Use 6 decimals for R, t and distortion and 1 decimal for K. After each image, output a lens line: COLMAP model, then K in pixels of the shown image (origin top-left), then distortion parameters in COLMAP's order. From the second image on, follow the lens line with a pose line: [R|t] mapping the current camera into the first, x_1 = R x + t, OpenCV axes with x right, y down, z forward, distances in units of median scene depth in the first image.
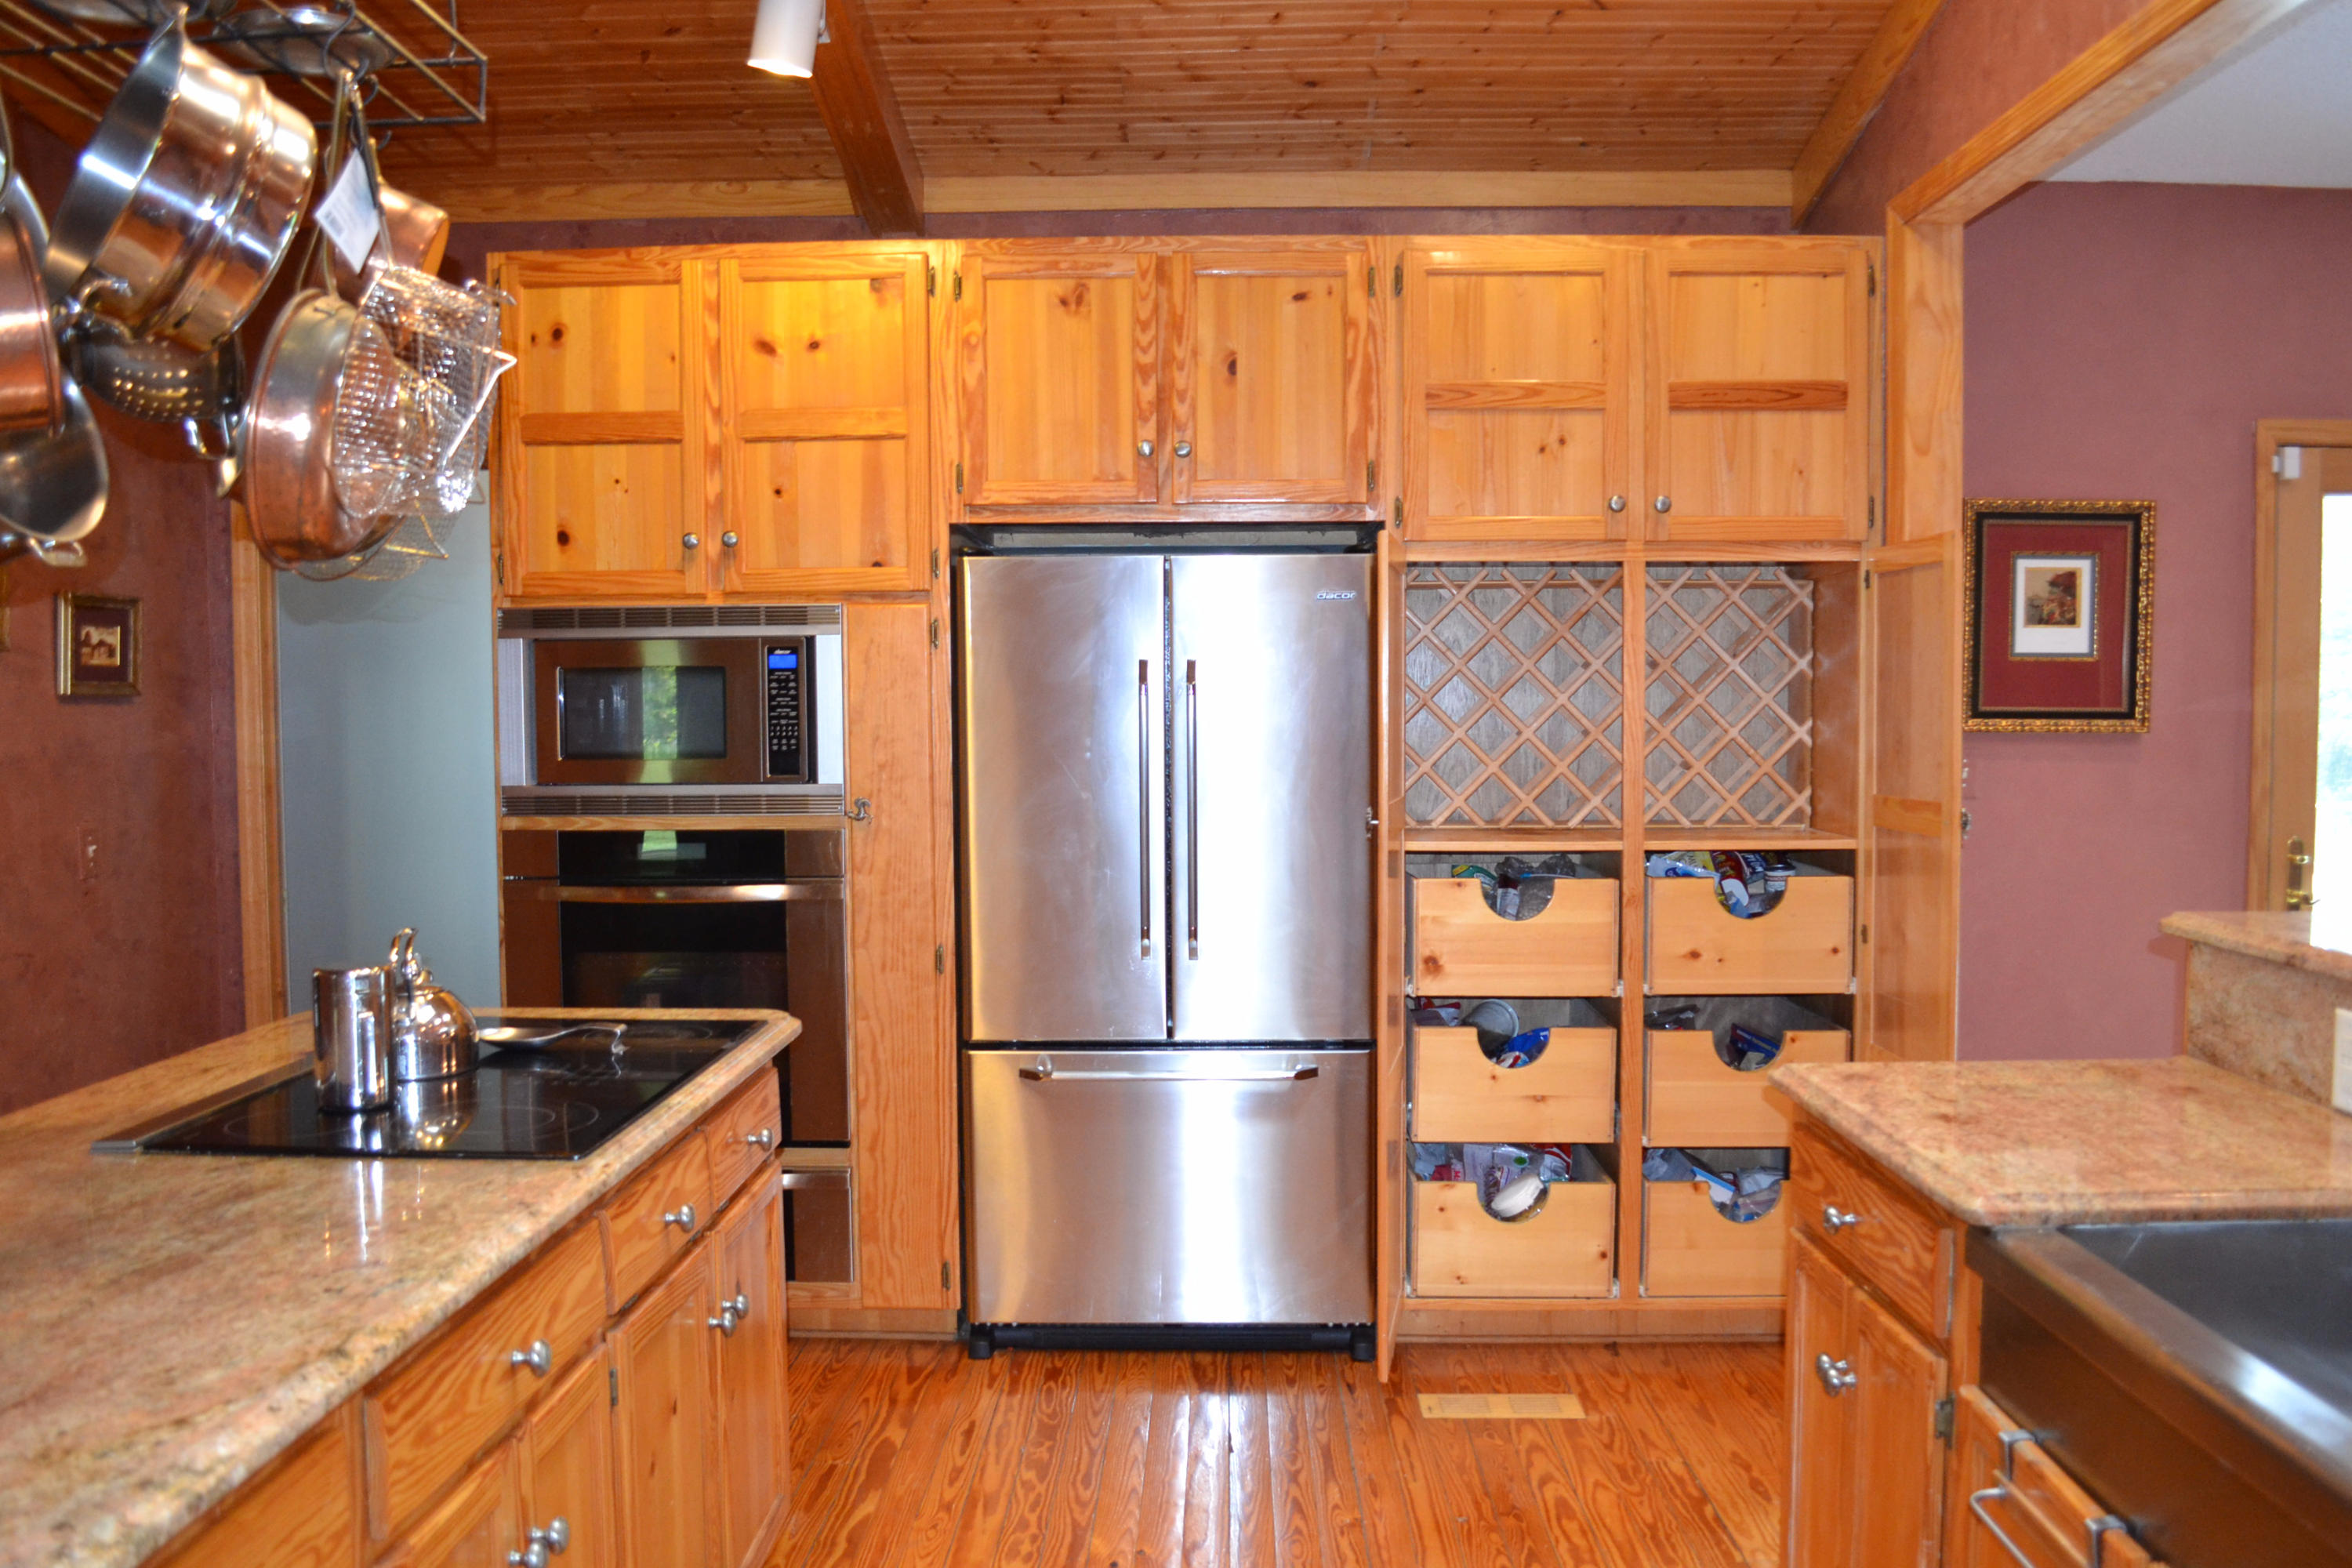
lens RADIAL K [[1872.0, 0, 1174.0], [0, 1872.0, 790.5], [0, 0, 1]] dist [-0.092985, 0.016275]
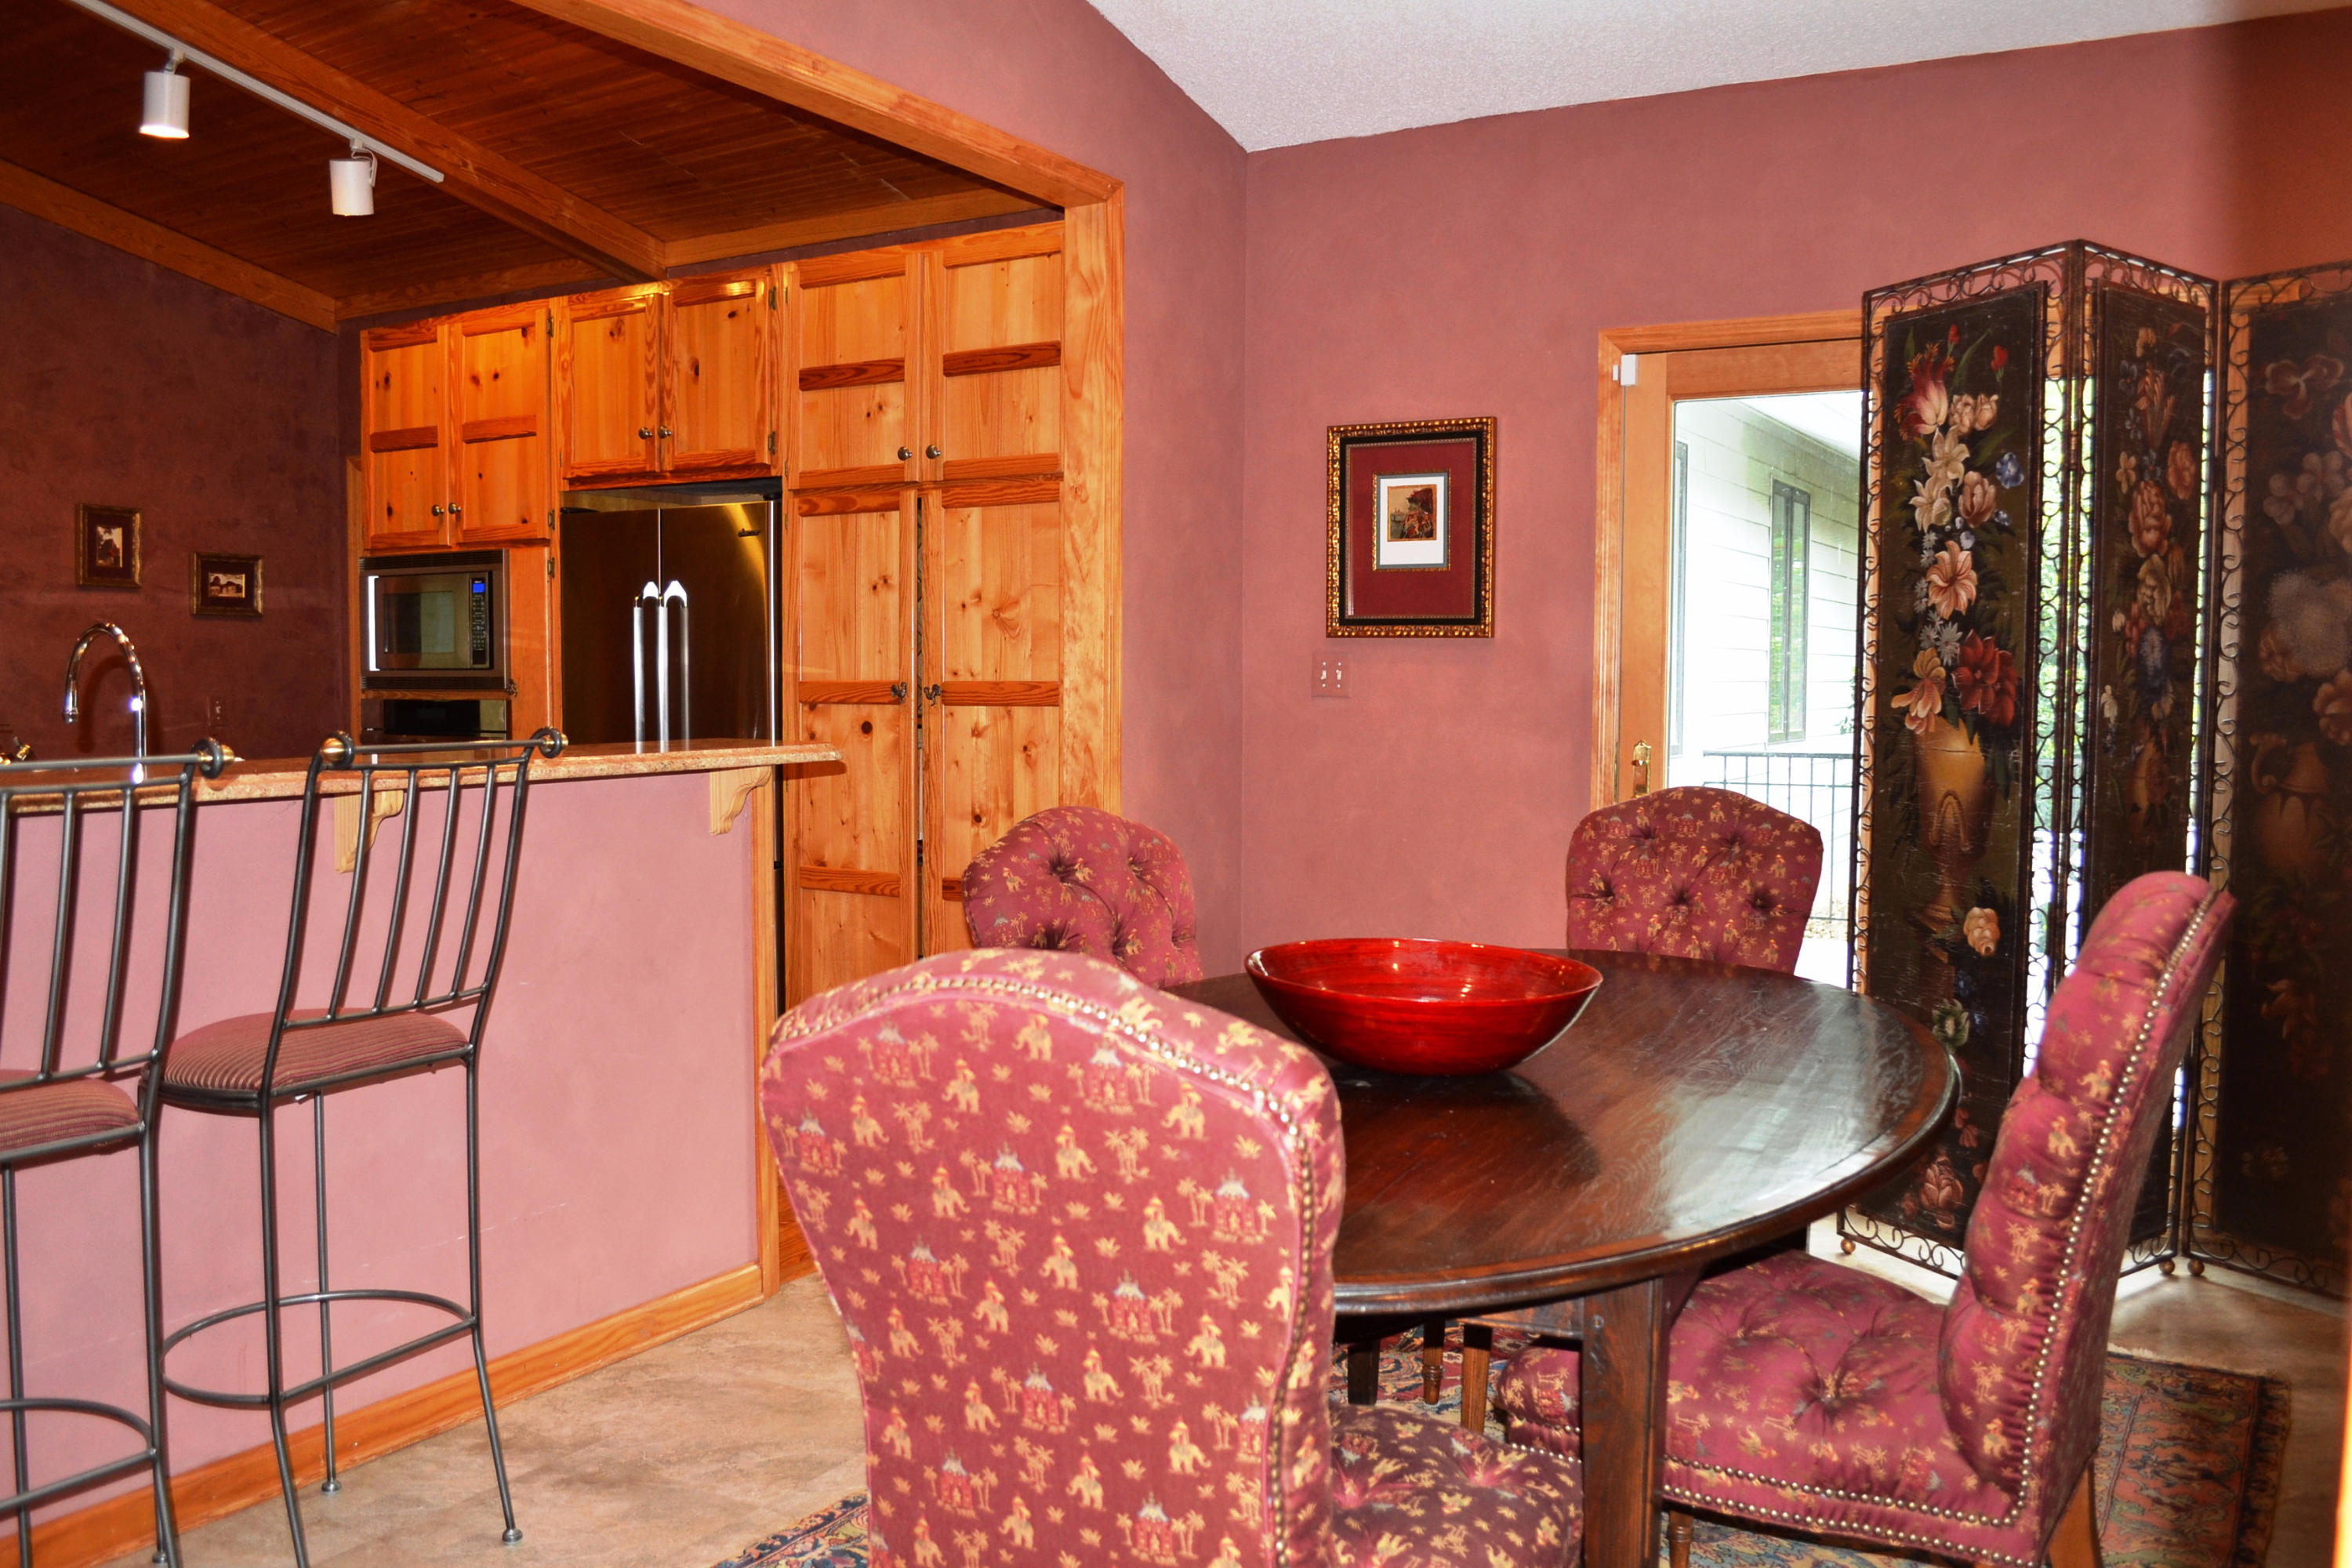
lens RADIAL K [[1872.0, 0, 1176.1], [0, 1872.0, 779.3], [0, 0, 1]] dist [-0.092985, 0.016275]
pose [[0.873025, 0.036530, -0.486305, 1.035142], [-0.031981, 0.999333, 0.017655, 0.042004], [0.486625, 0.000139, 0.873611, -0.031216]]
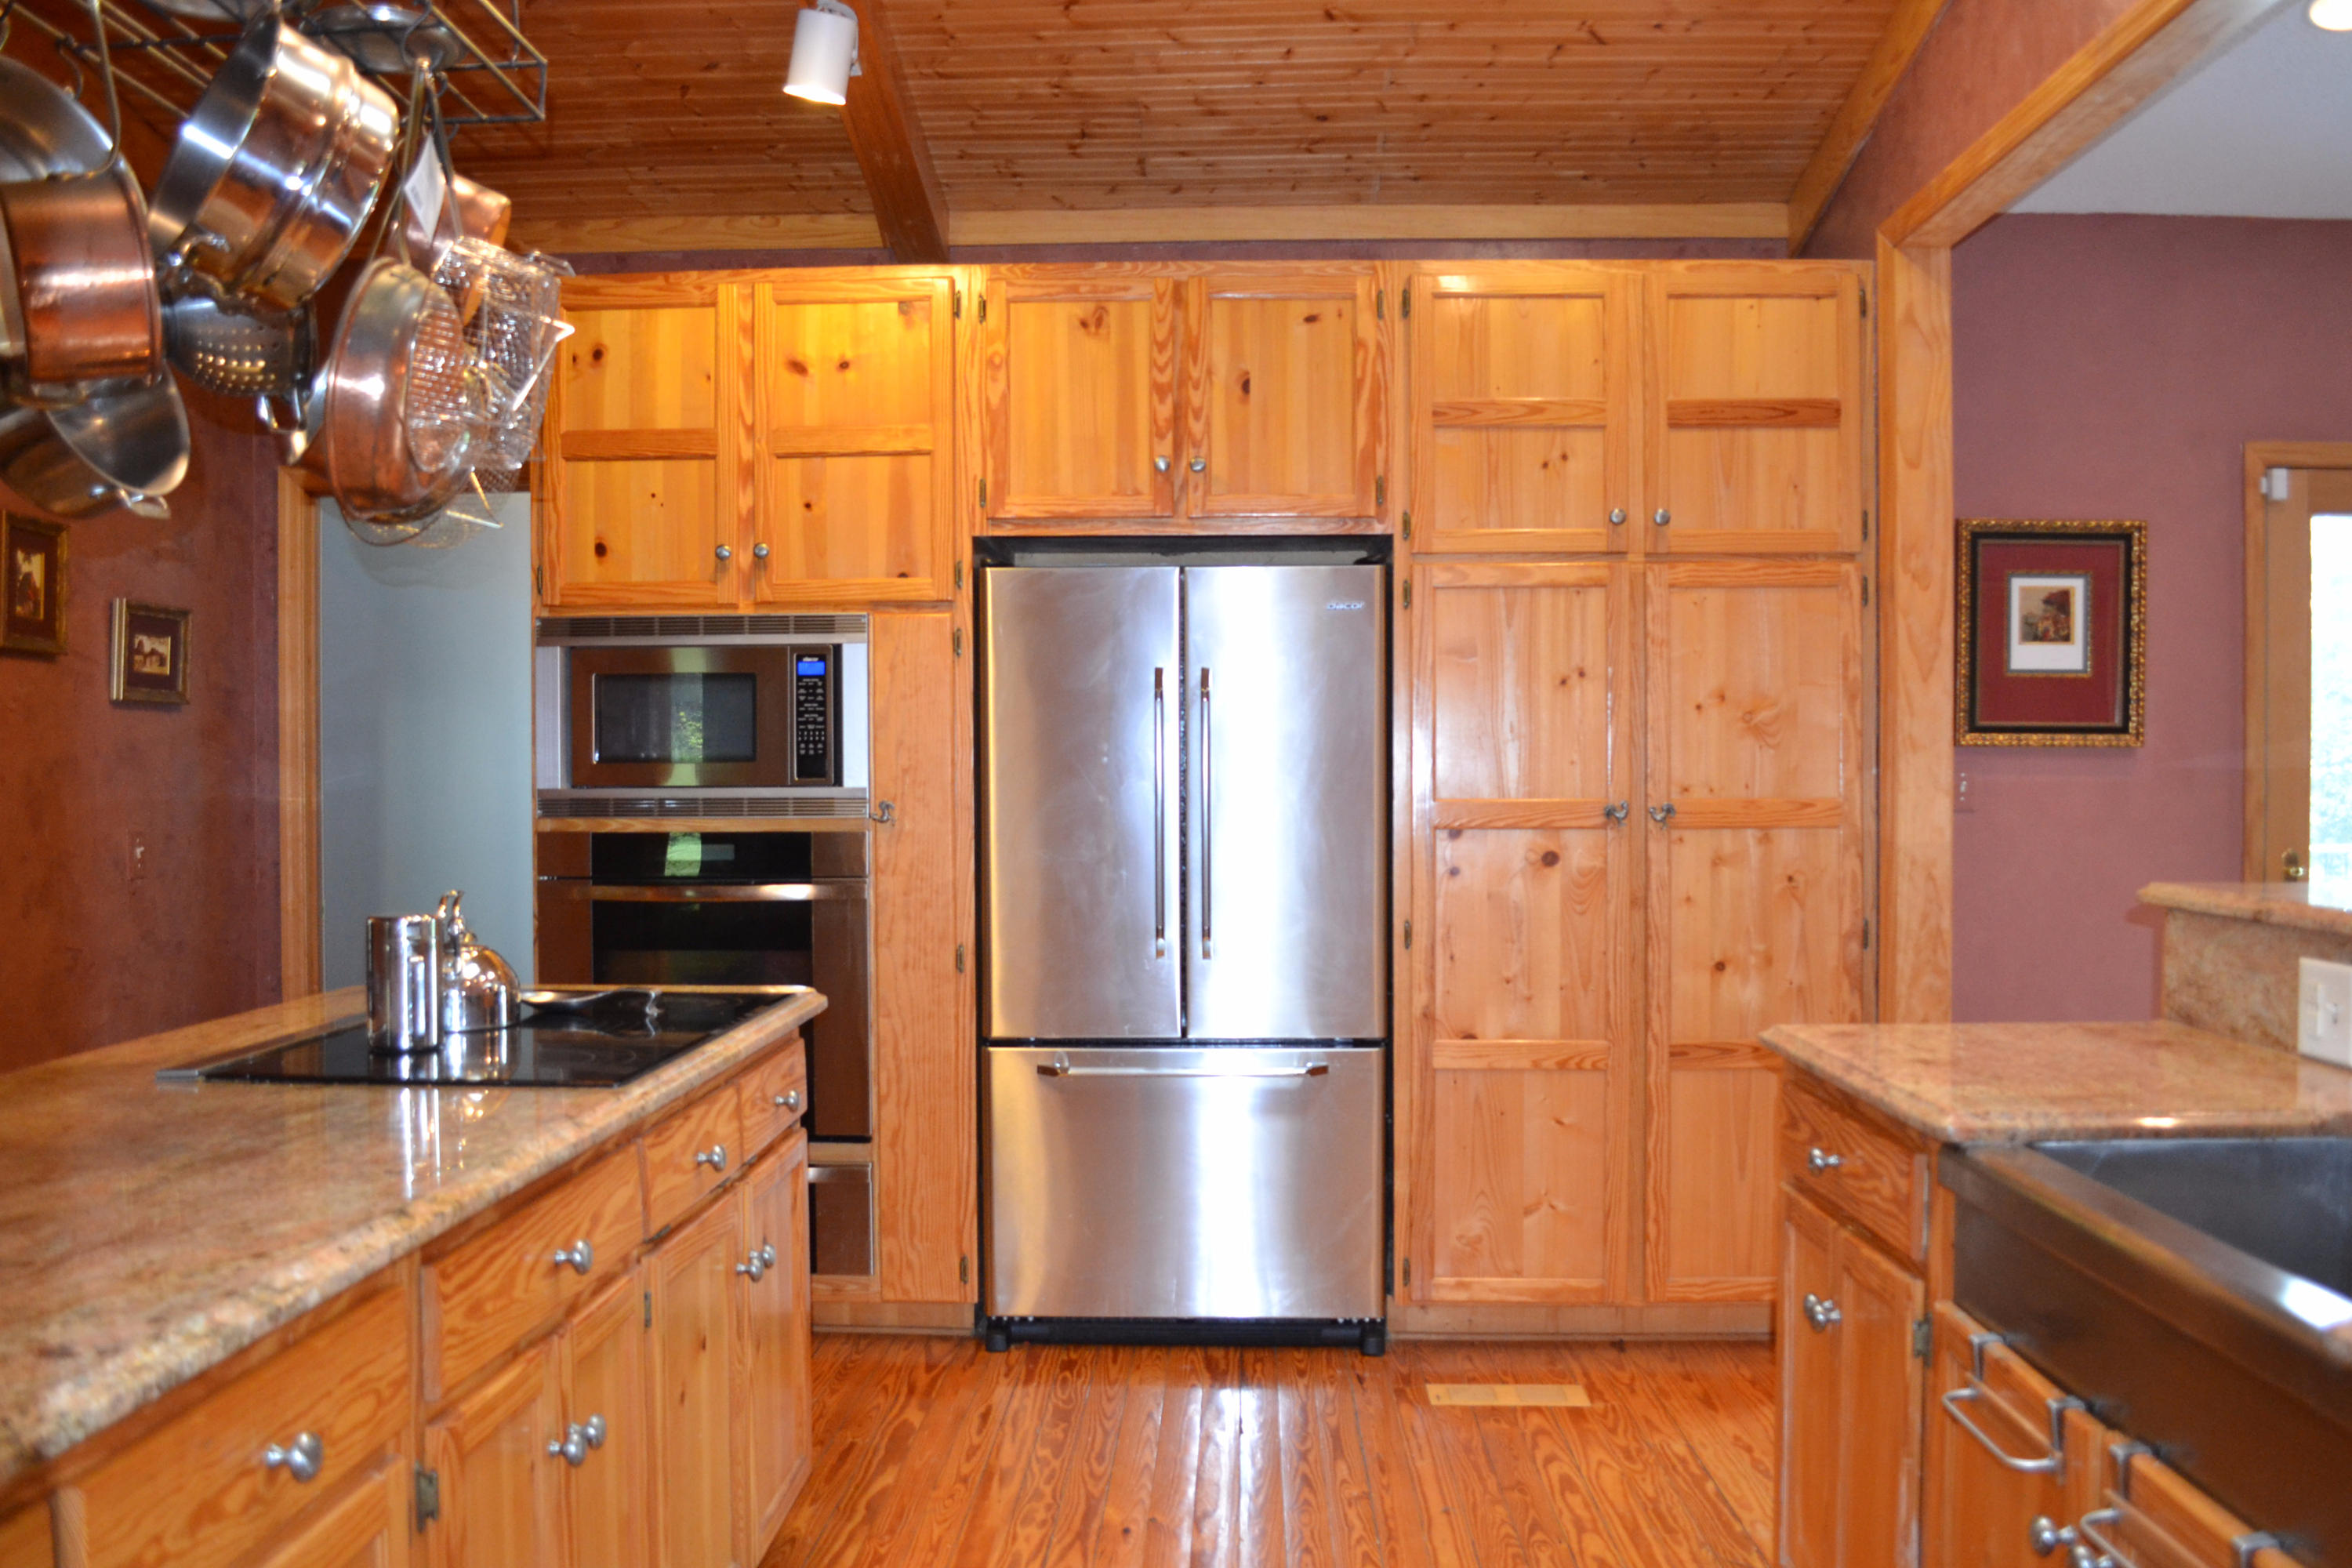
lens RADIAL K [[1872.0, 0, 1170.8], [0, 1872.0, 787.7], [0, 0, 1]] dist [-0.092985, 0.016275]
pose [[0.999924, 0.002569, -0.012048, 0.002588], [-0.003015, 0.999306, -0.037133, 0.035306], [0.011944, 0.037167, 0.999238, -0.030384]]
